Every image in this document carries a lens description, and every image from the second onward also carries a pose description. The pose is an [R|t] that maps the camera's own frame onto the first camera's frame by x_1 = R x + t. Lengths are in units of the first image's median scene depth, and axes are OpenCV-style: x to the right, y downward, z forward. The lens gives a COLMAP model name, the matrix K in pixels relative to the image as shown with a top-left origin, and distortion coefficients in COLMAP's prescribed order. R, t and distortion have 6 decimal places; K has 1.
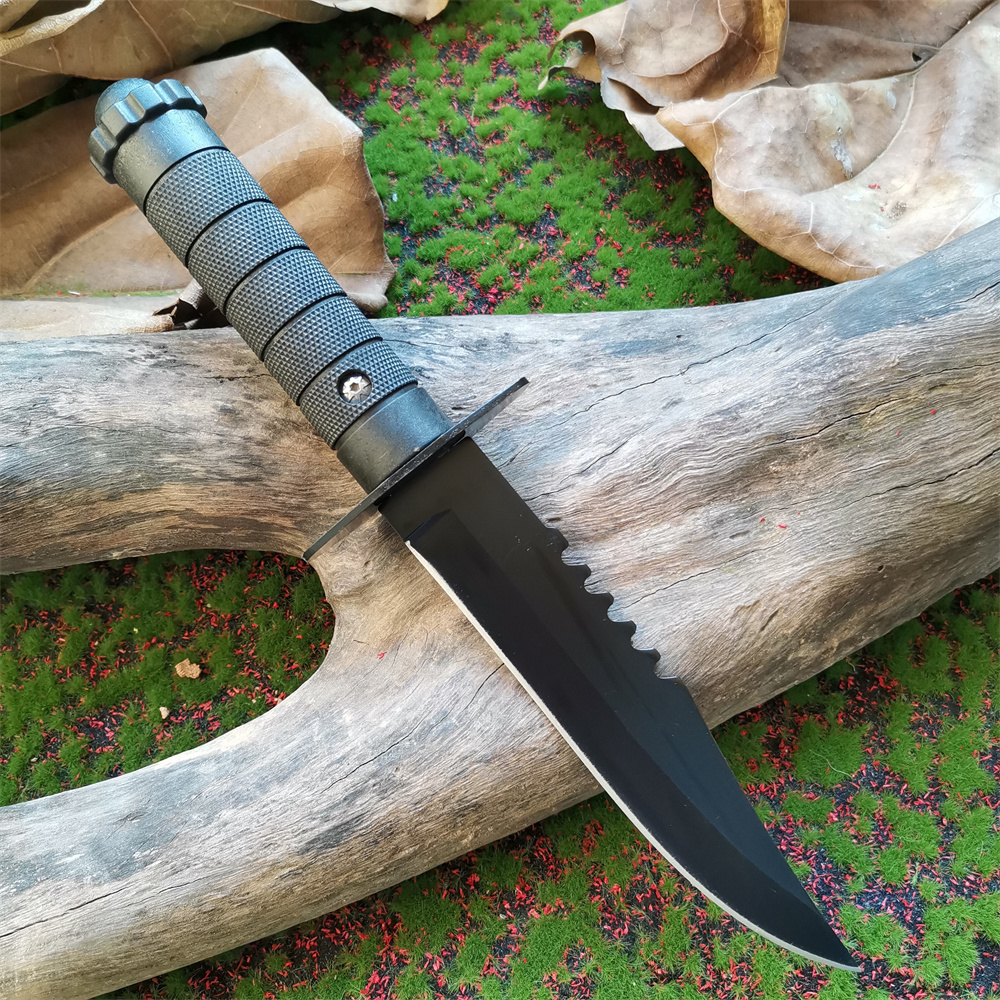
lens RADIAL K [[1022.3, 0, 501.3], [0, 1022.3, 501.9], [0, 0, 1]] dist [0.095061, -0.148680]
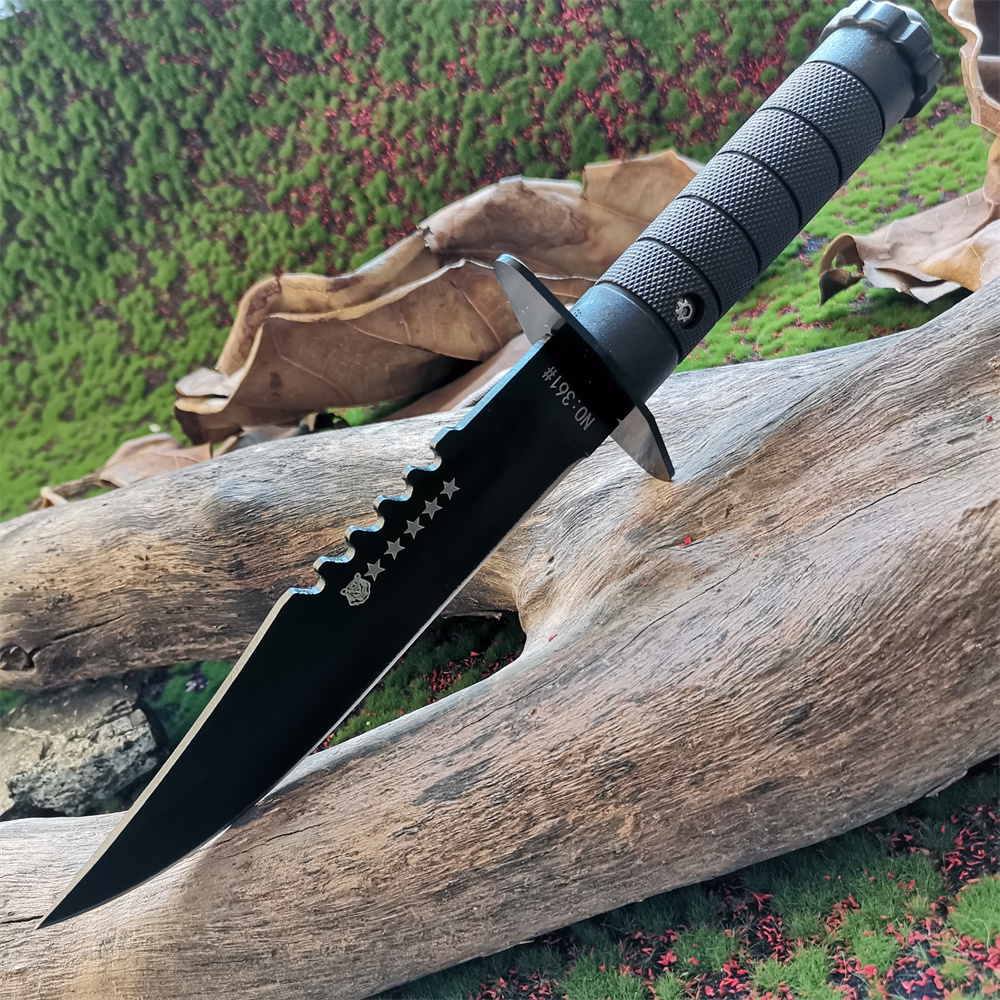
lens RADIAL K [[1026.1, 0, 500.7], [0, 1026.1, 501.6], [0, 0, 1]] dist [0.093259, -0.153792]
pose [[0.893538, -0.149826, -0.423251, 0.241080], [-0.109396, 0.841621, -0.528873, 0.530004], [0.435456, 0.518871, 0.735630, 0.263175]]
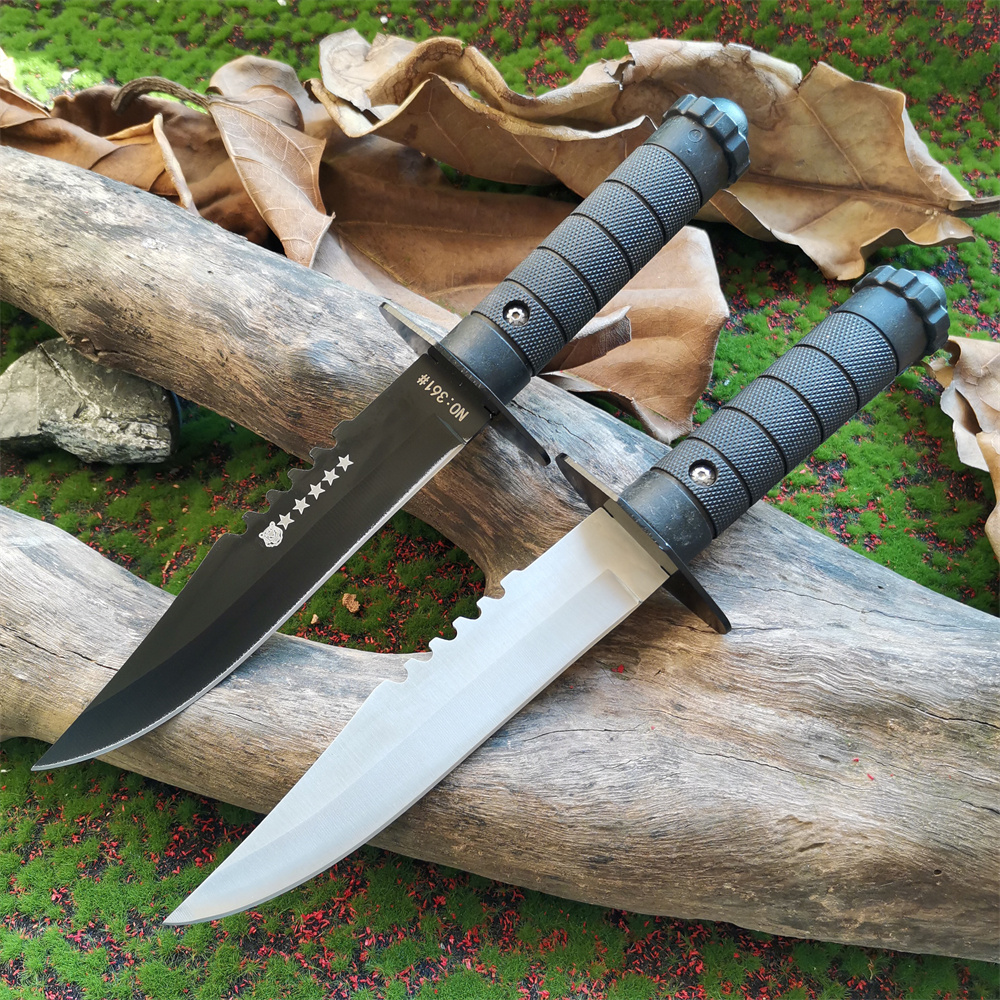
lens RADIAL K [[1019.6, 0, 501.7], [0, 1019.6, 501.2], [0, 0, 1]] dist [0.100495, -0.150898]
pose [[0.806752, 0.518085, -0.284146, 0.122216], [-0.567319, 0.813599, -0.127301, 0.138197], [0.165229, 0.263902, 0.950292, -0.124735]]
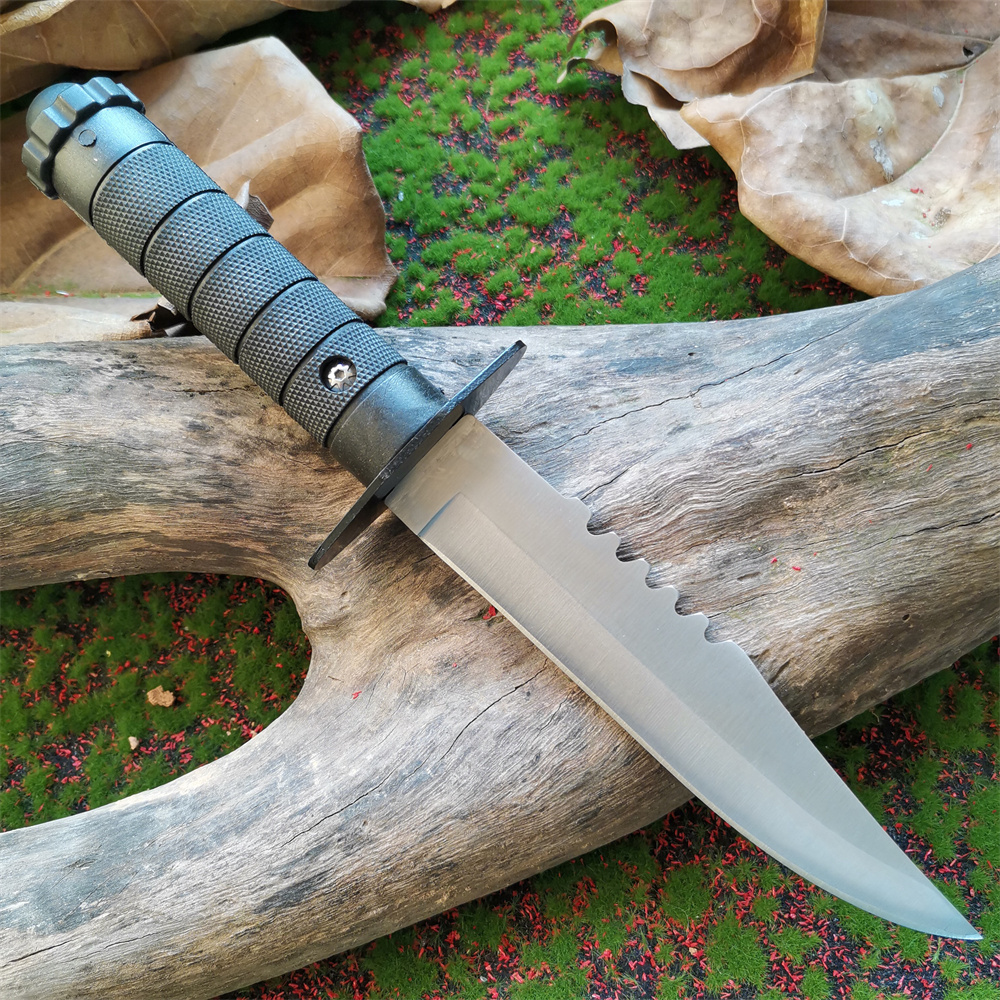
lens RADIAL K [[1026.1, 0, 500.7], [0, 1026.1, 501.6], [0, 0, 1]] dist [0.093259, -0.153792]
pose [[0.998804, 0.023813, -0.042705, 0.049371], [-0.023578, 0.999704, 0.006016, -0.033519], [0.042836, -0.005002, 0.999070, 0.079059]]
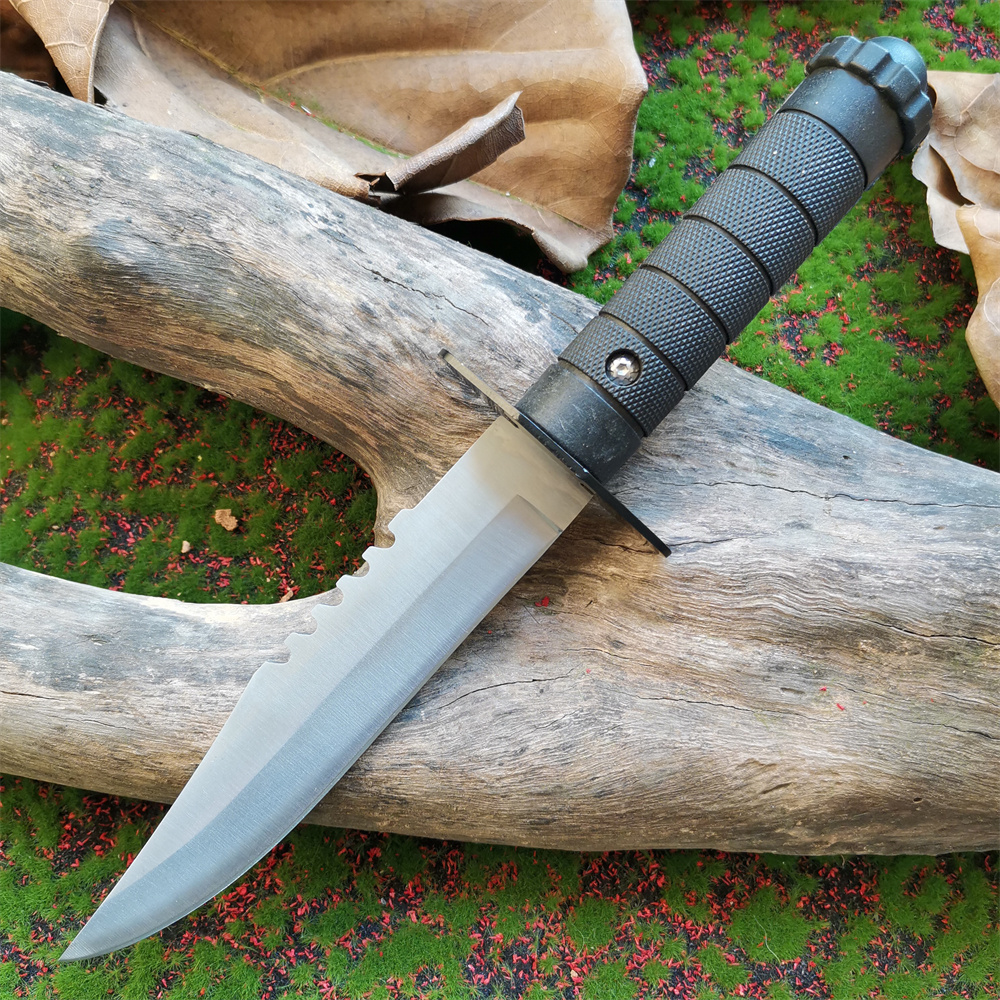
lens RADIAL K [[1026.1, 0, 500.7], [0, 1026.1, 501.6], [0, 0, 1]] dist [0.093259, -0.153792]
pose [[0.876020, 0.471946, -0.099274, 0.018614], [-0.462187, 0.880344, 0.106664, -0.090860], [0.137735, -0.047557, 0.989327, 0.071251]]
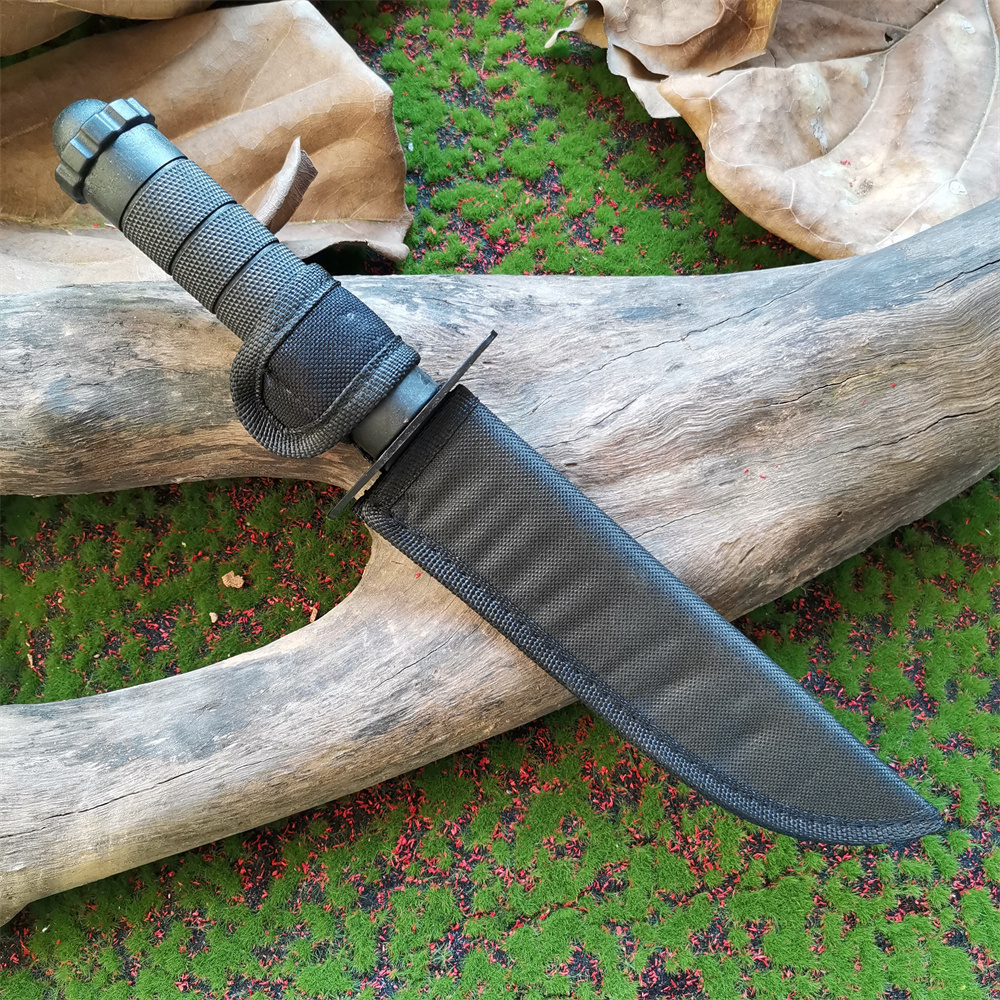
lens RADIAL K [[1019.6, 0, 501.7], [0, 1019.6, 501.2], [0, 0, 1]] dist [0.100495, -0.150898]
pose [[0.996380, 0.028962, 0.079931, -0.118010], [-0.036731, 0.994557, 0.097508, -0.051333], [-0.076672, -0.100091, 0.992020, -0.151521]]
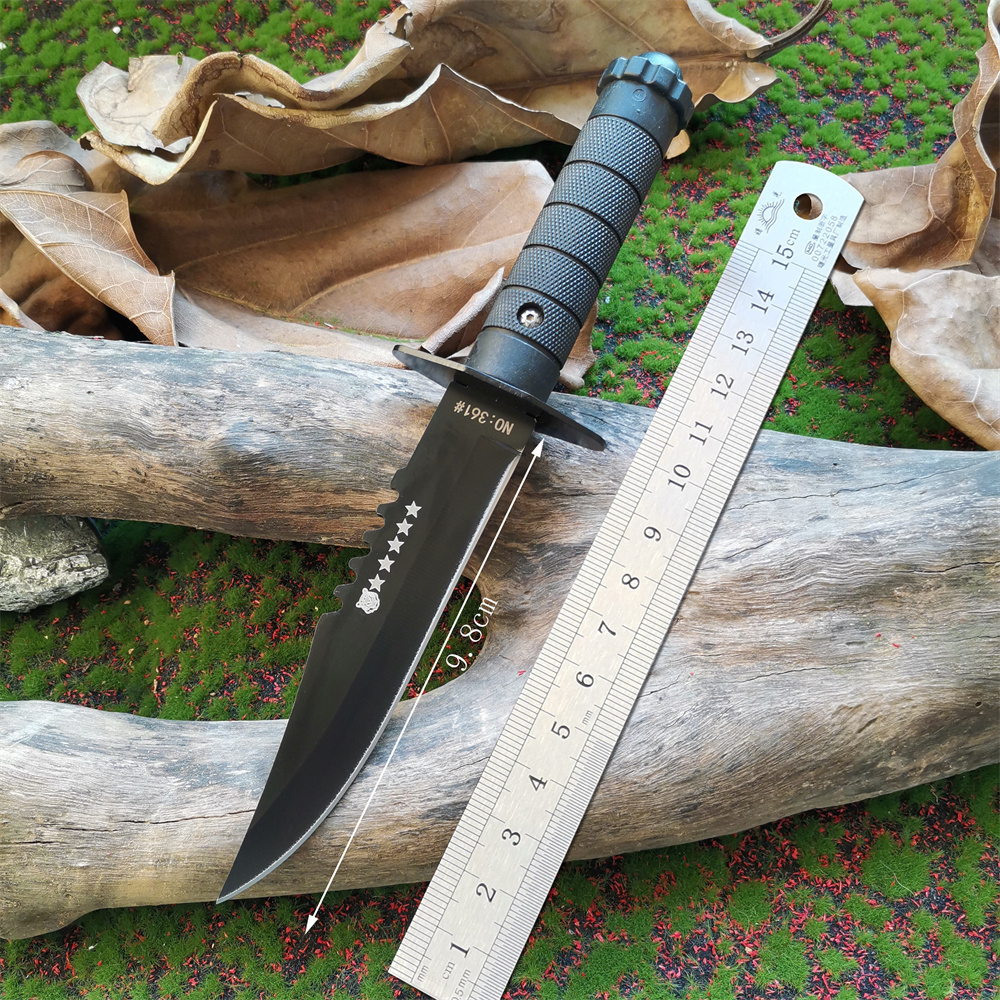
lens RADIAL K [[1019.6, 0, 501.7], [0, 1019.6, 501.2], [0, 0, 1]] dist [0.100495, -0.150898]
pose [[0.967783, 0.219431, -0.123475, -0.037711], [-0.230132, 0.969849, -0.080205, 0.059308], [0.102152, 0.106037, 0.989101, -0.172055]]
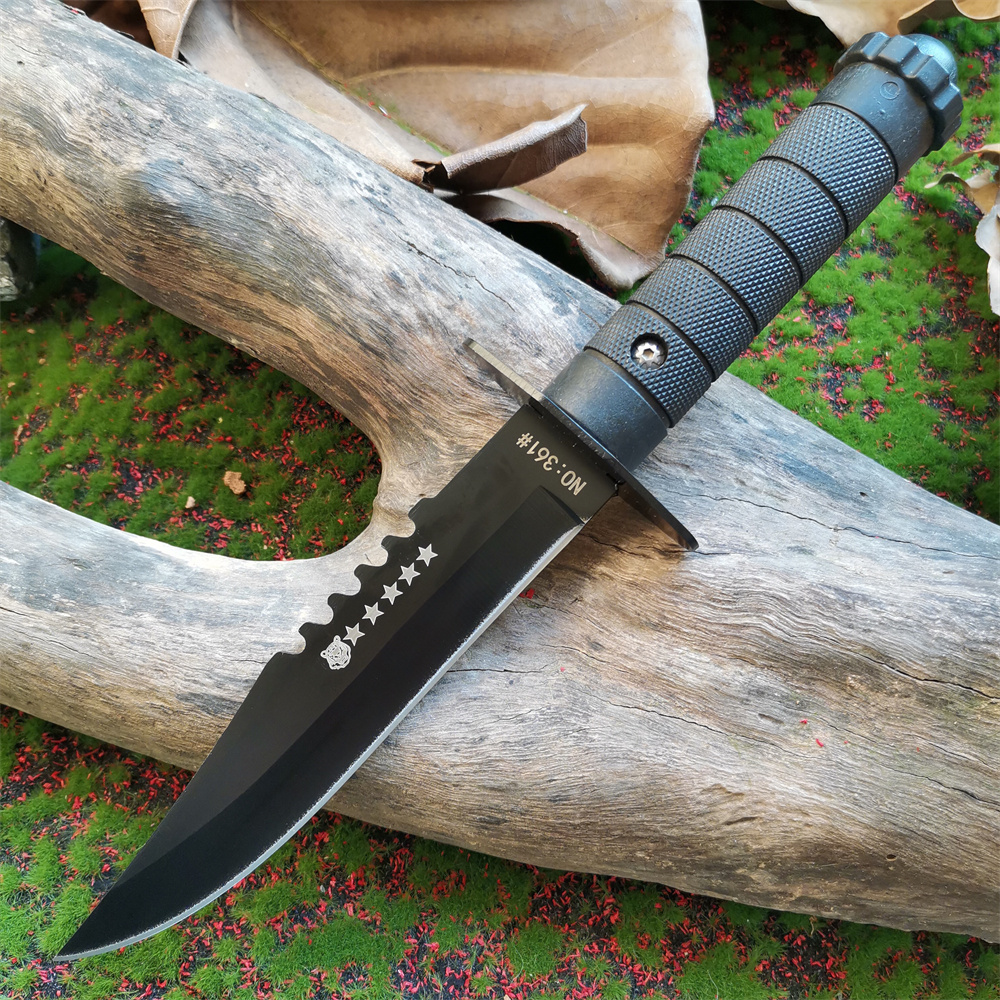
lens RADIAL K [[1026.1, 0, 500.7], [0, 1026.1, 501.6], [0, 0, 1]] dist [0.093259, -0.153792]
pose [[0.790885, 0.581369, -0.191080, 0.110554], [-0.580193, 0.811635, 0.068003, -0.042019], [0.194622, 0.057081, 0.979216, 0.099995]]
